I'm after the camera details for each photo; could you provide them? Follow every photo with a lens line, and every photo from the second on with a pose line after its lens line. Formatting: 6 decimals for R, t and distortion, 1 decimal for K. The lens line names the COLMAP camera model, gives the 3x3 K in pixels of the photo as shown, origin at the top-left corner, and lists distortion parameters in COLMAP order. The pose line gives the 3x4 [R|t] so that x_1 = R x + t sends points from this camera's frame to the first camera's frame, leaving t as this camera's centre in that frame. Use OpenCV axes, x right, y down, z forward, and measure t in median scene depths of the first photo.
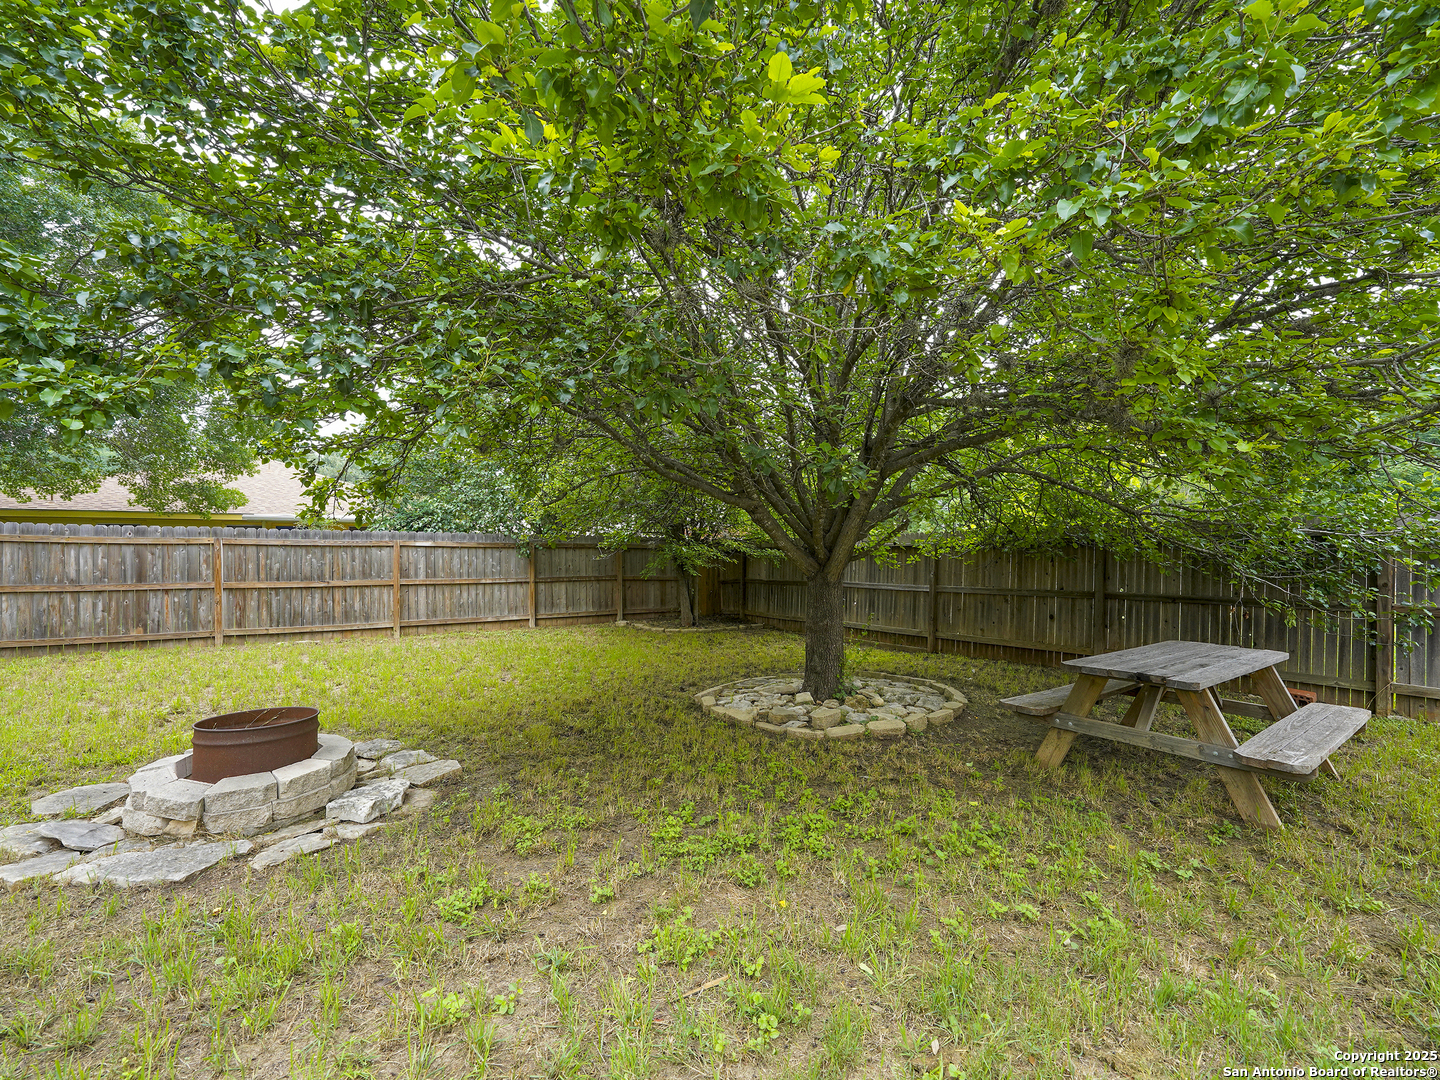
lens RADIAL K [[657.2, 0, 717.8], [0, 657.2, 547.4], [0, 0, 1]] dist [-0.007765, 0.001763]
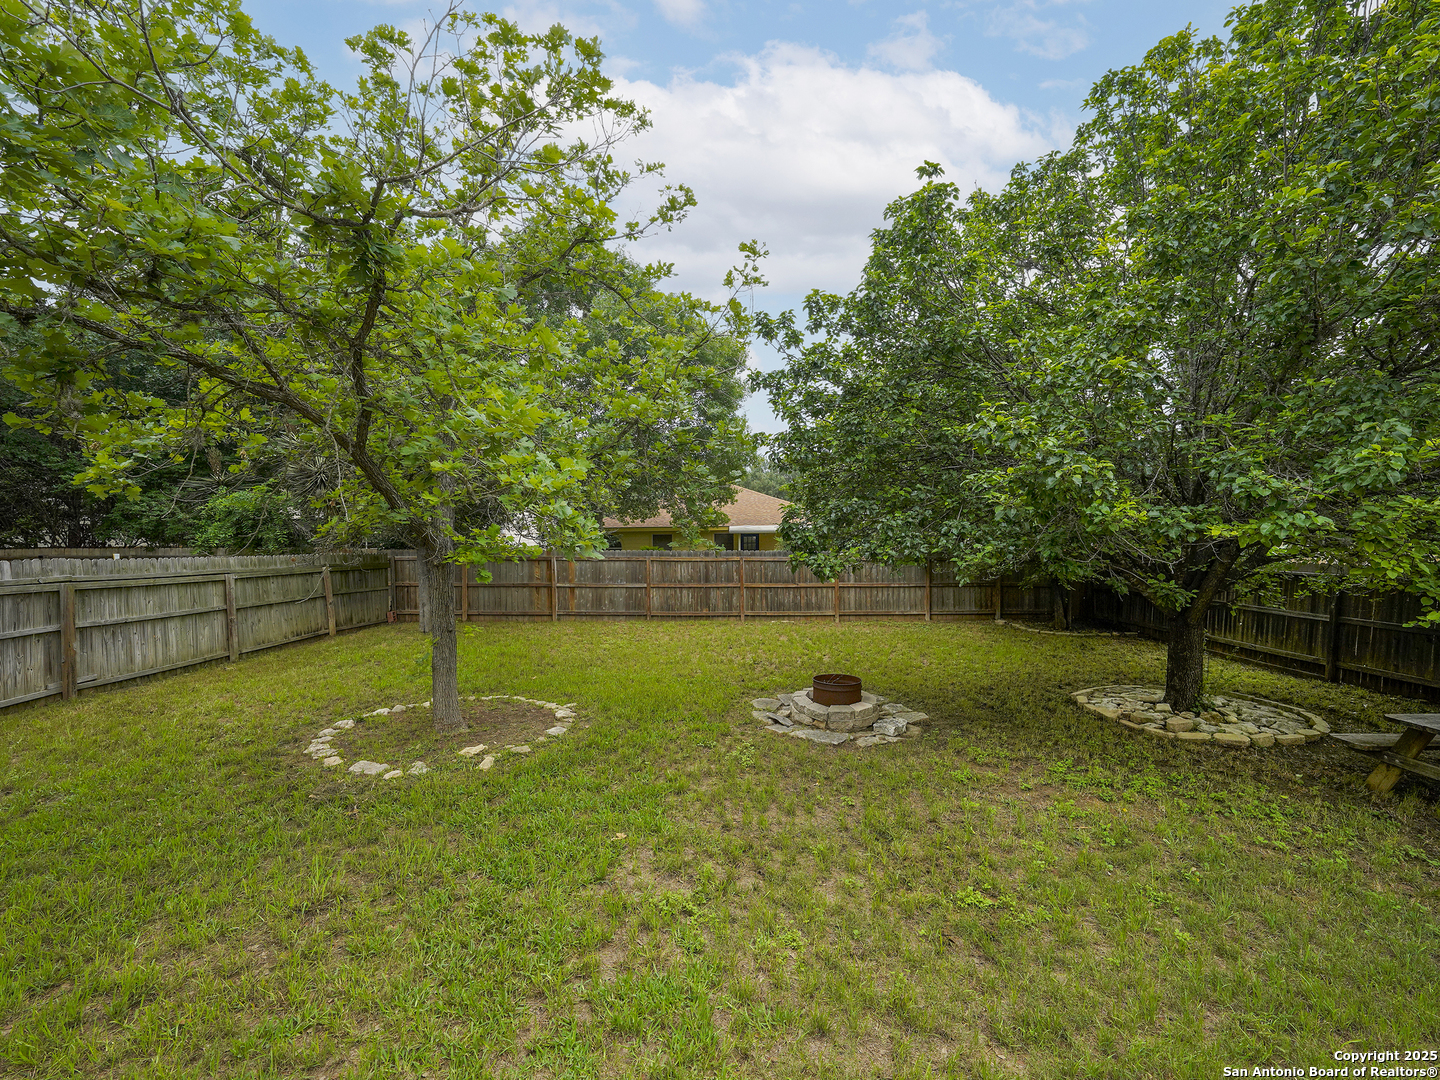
lens RADIAL K [[571.5, 0, 730.1], [0, 571.5, 545.9], [0, 0, 1]] dist [-0.004366, 0.000398]
pose [[0.844486, 0.007075, -0.535530, 0.002240], [0.005318, 0.999753, 0.021593, -0.161563], [0.535551, -0.021083, 0.844240, -0.561467]]
